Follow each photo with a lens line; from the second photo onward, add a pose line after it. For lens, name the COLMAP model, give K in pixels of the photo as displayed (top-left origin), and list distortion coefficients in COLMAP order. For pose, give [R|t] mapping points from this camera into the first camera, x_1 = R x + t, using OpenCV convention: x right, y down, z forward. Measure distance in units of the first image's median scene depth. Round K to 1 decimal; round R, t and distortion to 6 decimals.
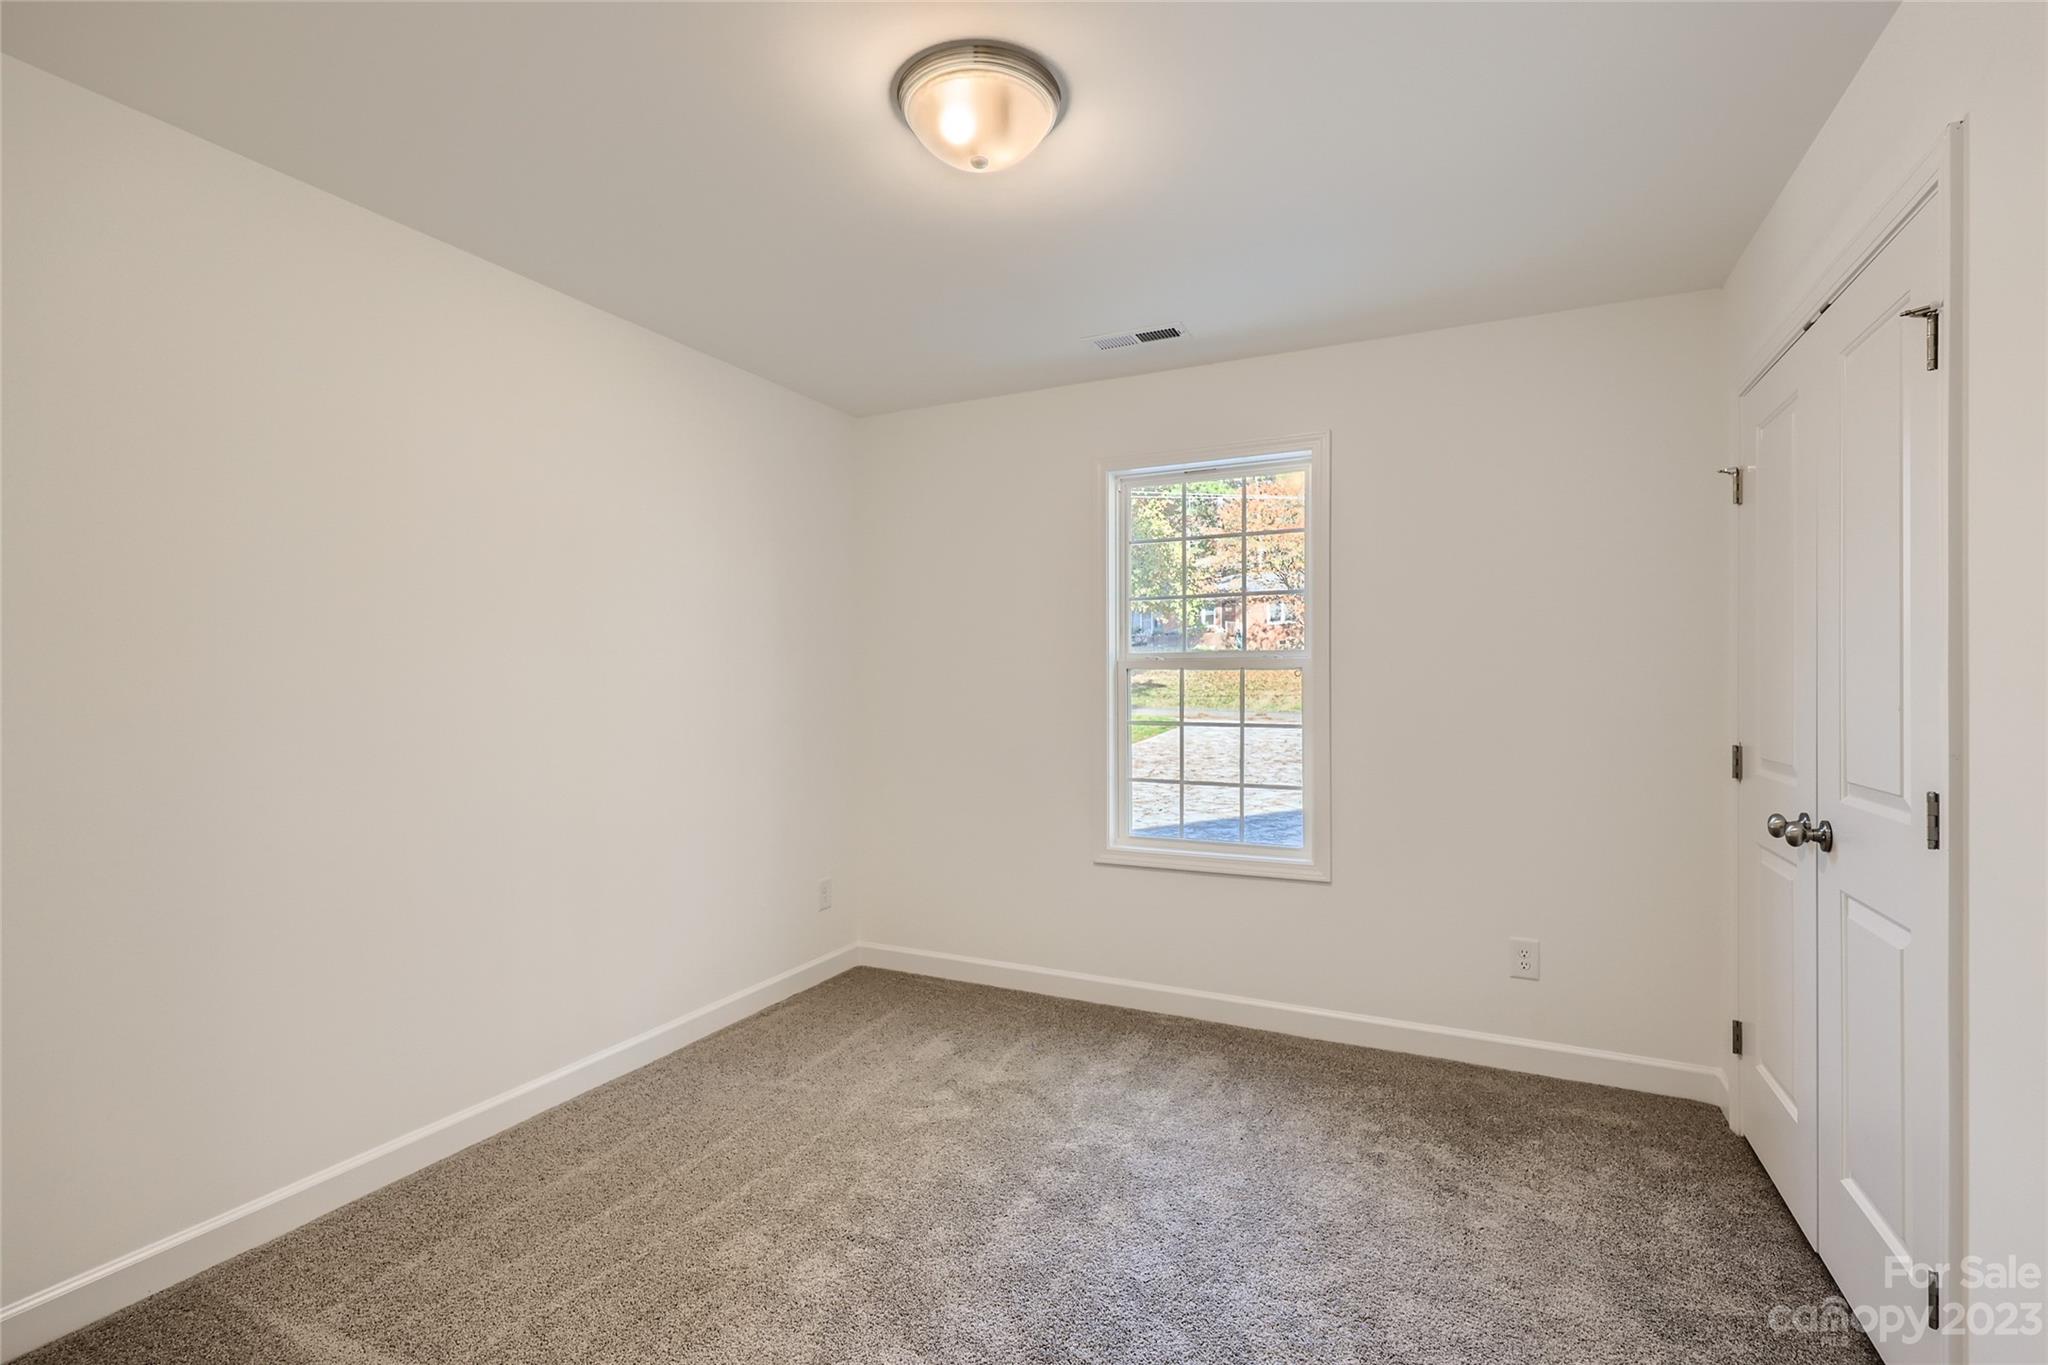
lens RADIAL K [[956.9, 0, 1024.0], [0, 956.9, 682.5], [0, 0, 1]] dist [0.001269, 0.000444]
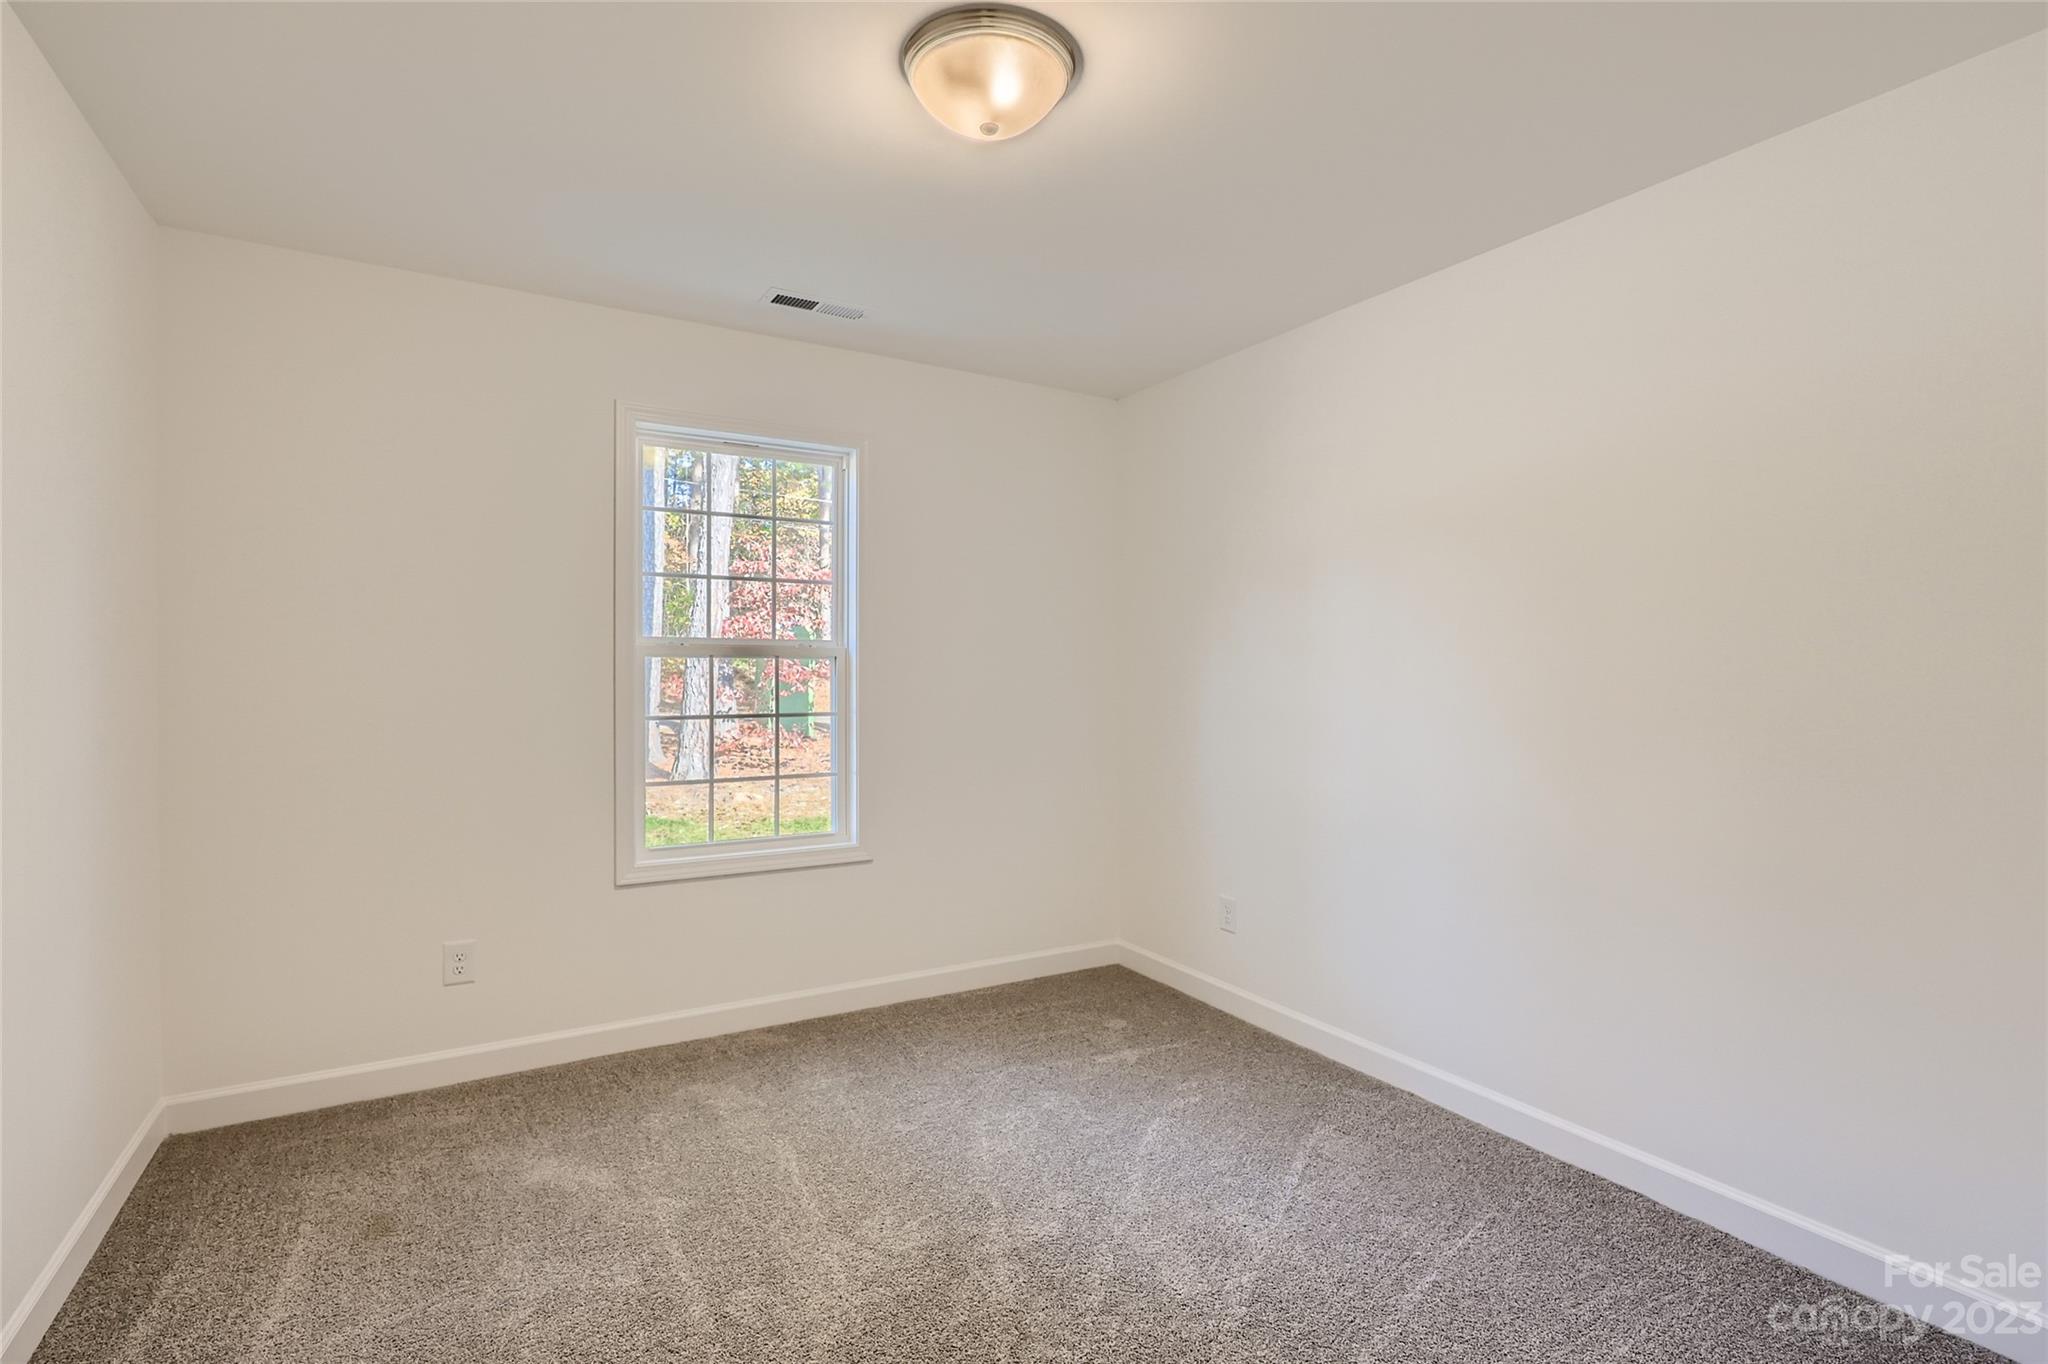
lens RADIAL K [[956.9, 0, 1024.0], [0, 956.9, 682.0], [0, 0, 1]] dist [0.001269, 0.000444]
pose [[0.556602, -0.010262, 0.830716, -0.474320], [0.002218, 0.999939, 0.010866, -0.000140], [-0.830776, -0.004206, 0.556591, 0.264433]]
